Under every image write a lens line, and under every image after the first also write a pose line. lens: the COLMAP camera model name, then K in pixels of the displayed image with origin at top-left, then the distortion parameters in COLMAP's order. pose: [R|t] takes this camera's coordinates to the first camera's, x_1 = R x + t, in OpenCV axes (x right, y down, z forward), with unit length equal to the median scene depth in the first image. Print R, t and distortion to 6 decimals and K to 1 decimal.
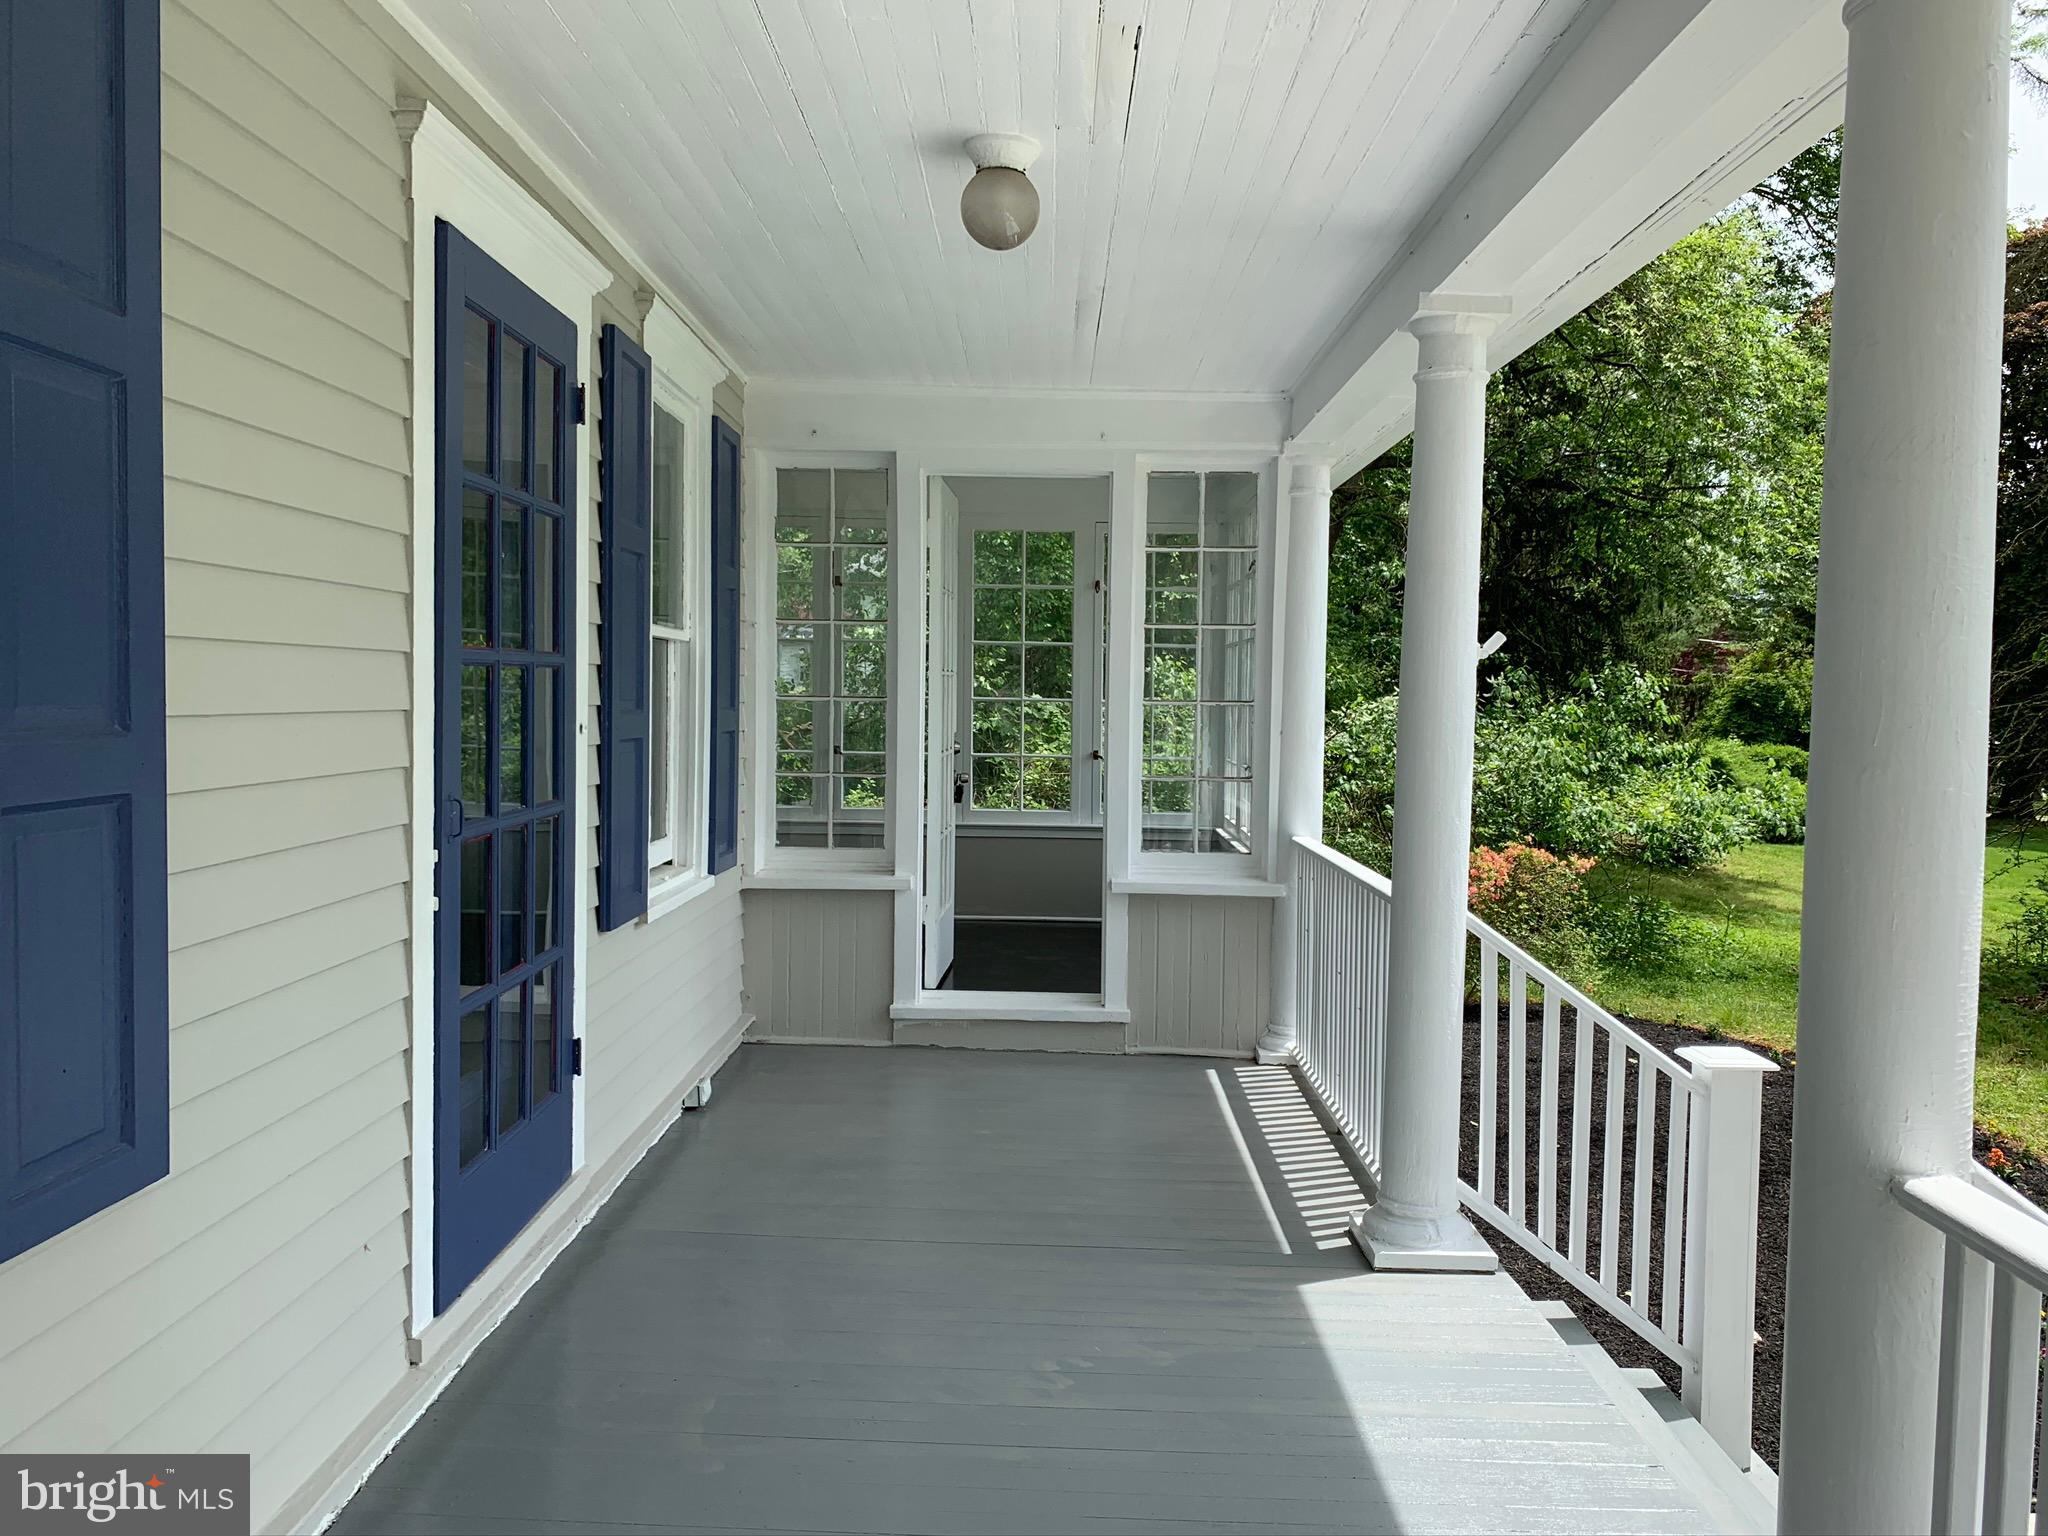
lens RADIAL K [[1572.6, 0, 1022.5], [0, 1572.6, 763.5], [0, 0, 1]] dist [0.042256, -0.000445]
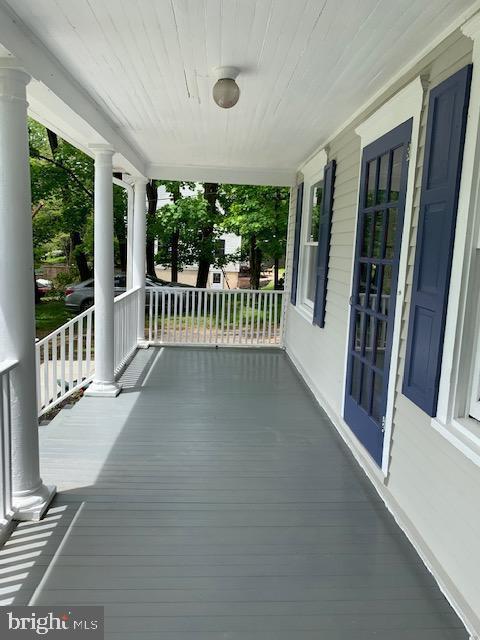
lens RADIAL K [[491.4, 0, 238.5], [0, 491.4, 319.9], [0, 0, 1]] dist [0.042256, -0.000445]
pose [[-0.996370, -0.047499, -0.070650, 0.006227], [-0.060053, 0.980367, 0.187813, -0.105456], [0.060343, 0.191374, -0.979660, 1.713552]]
